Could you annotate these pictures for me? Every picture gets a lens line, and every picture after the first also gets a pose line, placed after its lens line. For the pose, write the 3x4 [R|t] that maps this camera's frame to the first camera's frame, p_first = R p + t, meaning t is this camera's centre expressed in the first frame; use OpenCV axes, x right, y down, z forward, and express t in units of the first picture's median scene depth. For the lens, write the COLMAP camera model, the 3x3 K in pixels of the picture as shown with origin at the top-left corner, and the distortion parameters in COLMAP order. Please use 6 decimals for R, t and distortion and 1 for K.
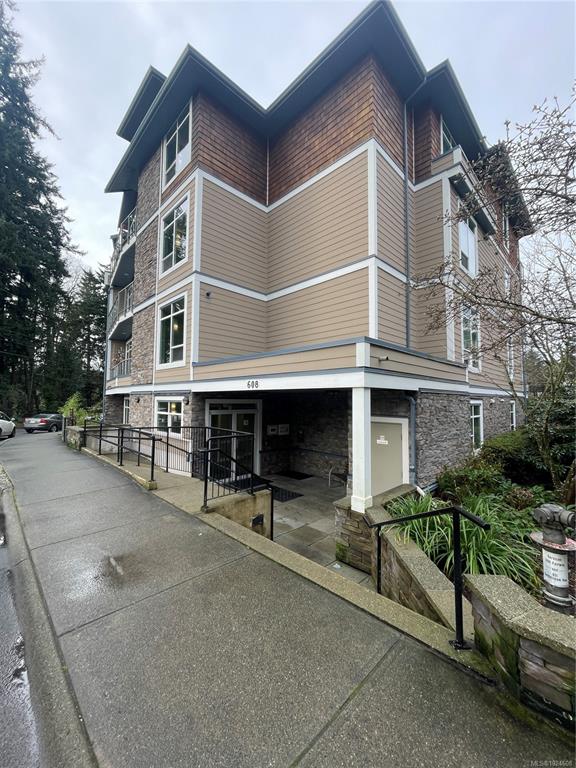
lens RADIAL K [[308.5, 0, 283.9], [0, 308.5, 382.0], [0, 0, 1]] dist [-0.003559, -0.000160]
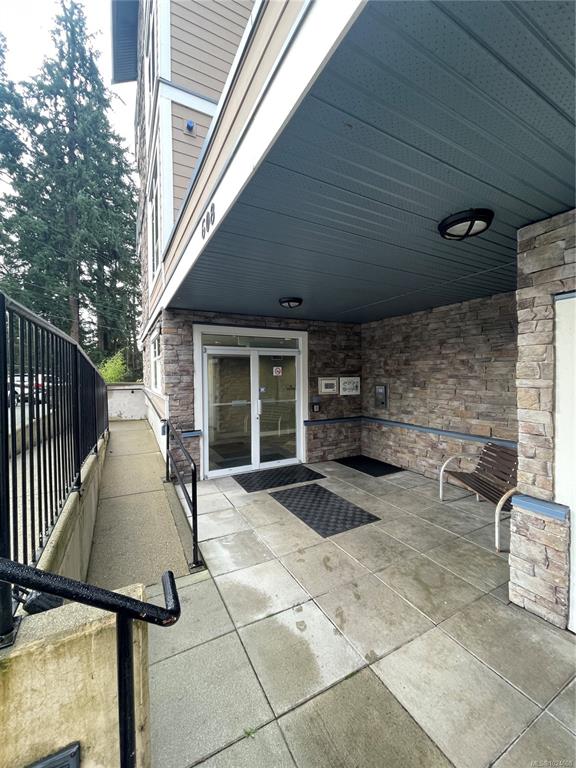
lens RADIAL K [[308.5, 0, 283.9], [0, 308.5, 382.0], [0, 0, 1]] dist [-0.003559, -0.000160]
pose [[0.958193, -0.013803, -0.285788, 0.053816], [0.036119, 0.996680, 0.072963, 0.115840], [0.283833, -0.080235, 0.955511, 0.479839]]
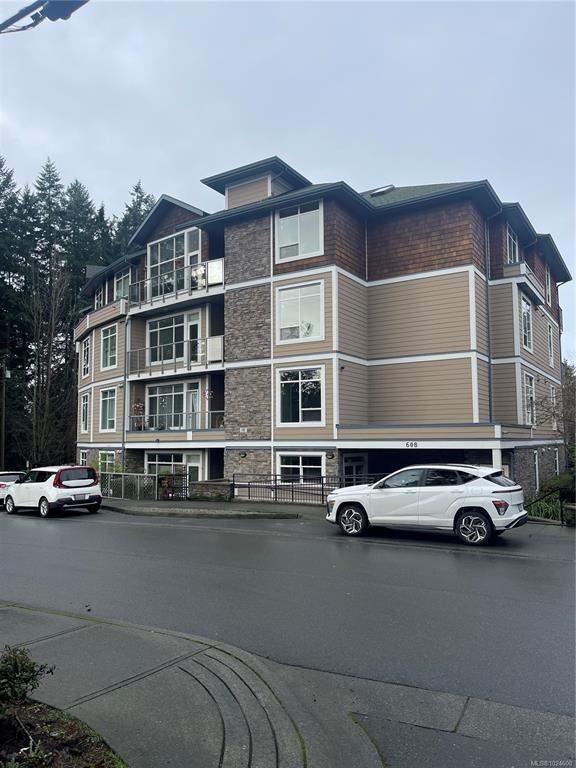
lens RADIAL K [[575.5, 0, 292.9], [0, 575.5, 387.1], [0, 0, 1]] dist [0.070613, -0.065032]
pose [[0.971083, 0.007956, 0.238608, -0.938663], [0.000290, 0.999405, -0.034503, -0.123092], [-0.238740, 0.033575, 0.970503, -1.116860]]
